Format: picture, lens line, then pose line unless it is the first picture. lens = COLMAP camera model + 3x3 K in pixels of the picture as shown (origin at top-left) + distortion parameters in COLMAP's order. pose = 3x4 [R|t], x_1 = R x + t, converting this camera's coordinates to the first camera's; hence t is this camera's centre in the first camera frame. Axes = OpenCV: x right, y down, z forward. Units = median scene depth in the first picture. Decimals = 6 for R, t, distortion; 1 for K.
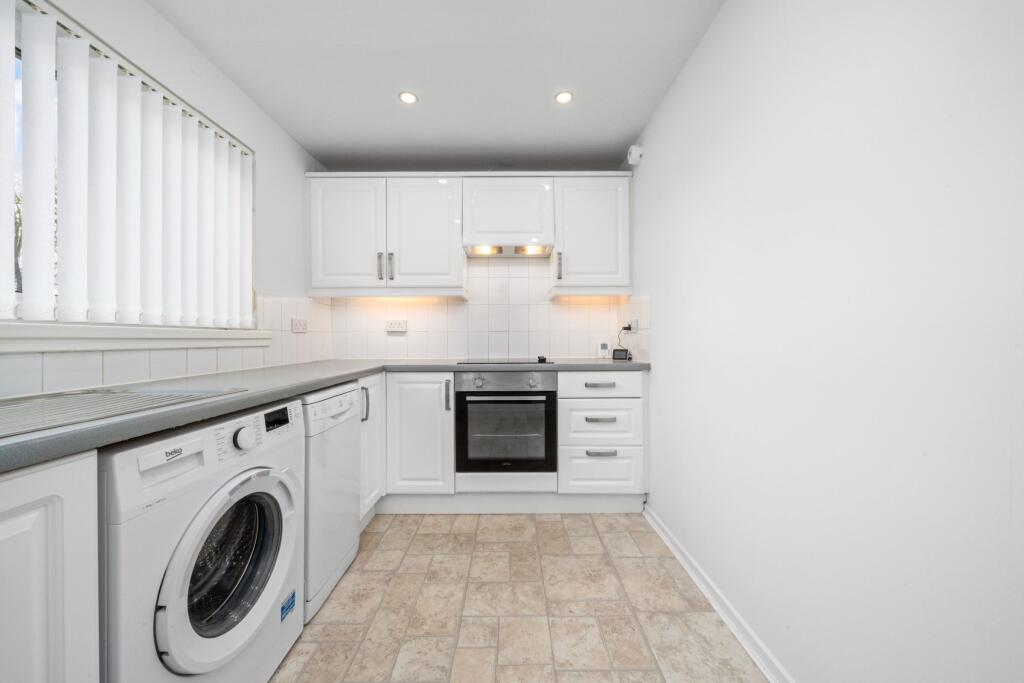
lens RADIAL K [[356.4, 0, 513.6], [0, 356.4, 338.6], [0, 0, 1]] dist [-0.001234, -0.001066]
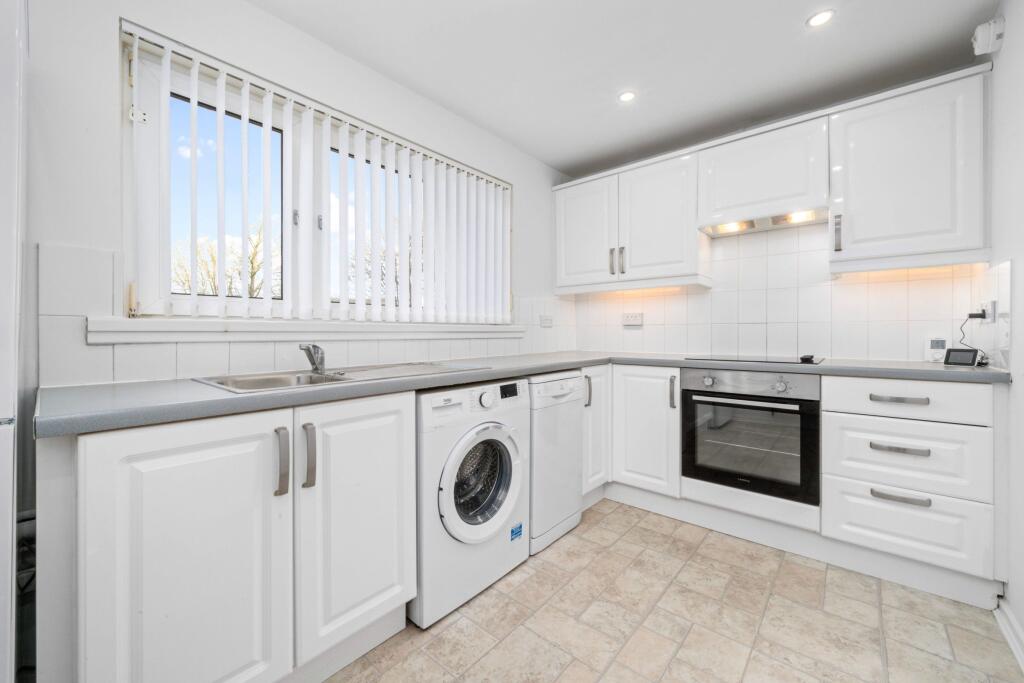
lens RADIAL K [[404.9, 0, 507.1], [0, 404.9, 332.4], [0, 0, 1]] dist [-0.008219, 0.000463]
pose [[0.752266, 0.002561, -0.658855, 0.205639], [-0.000428, 0.999994, 0.003399, -0.002137], [0.658860, -0.002275, 0.752262, -0.099701]]
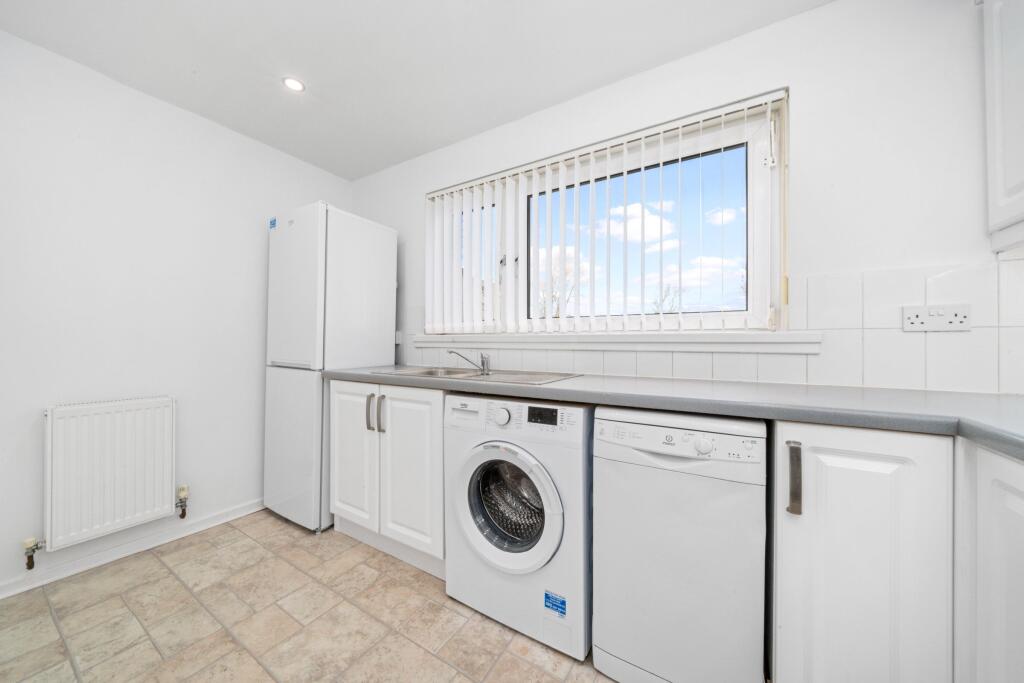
lens RADIAL K [[356.4, 0, 508.4], [0, 356.4, 341.6], [0, 0, 1]] dist [-0.001234, -0.001066]
pose [[-0.533264, -0.000236, -0.845949, 0.185338], [-0.001388, 0.999999, 0.000595, -0.001606], [0.845948, 0.001491, -0.533264, 0.871328]]
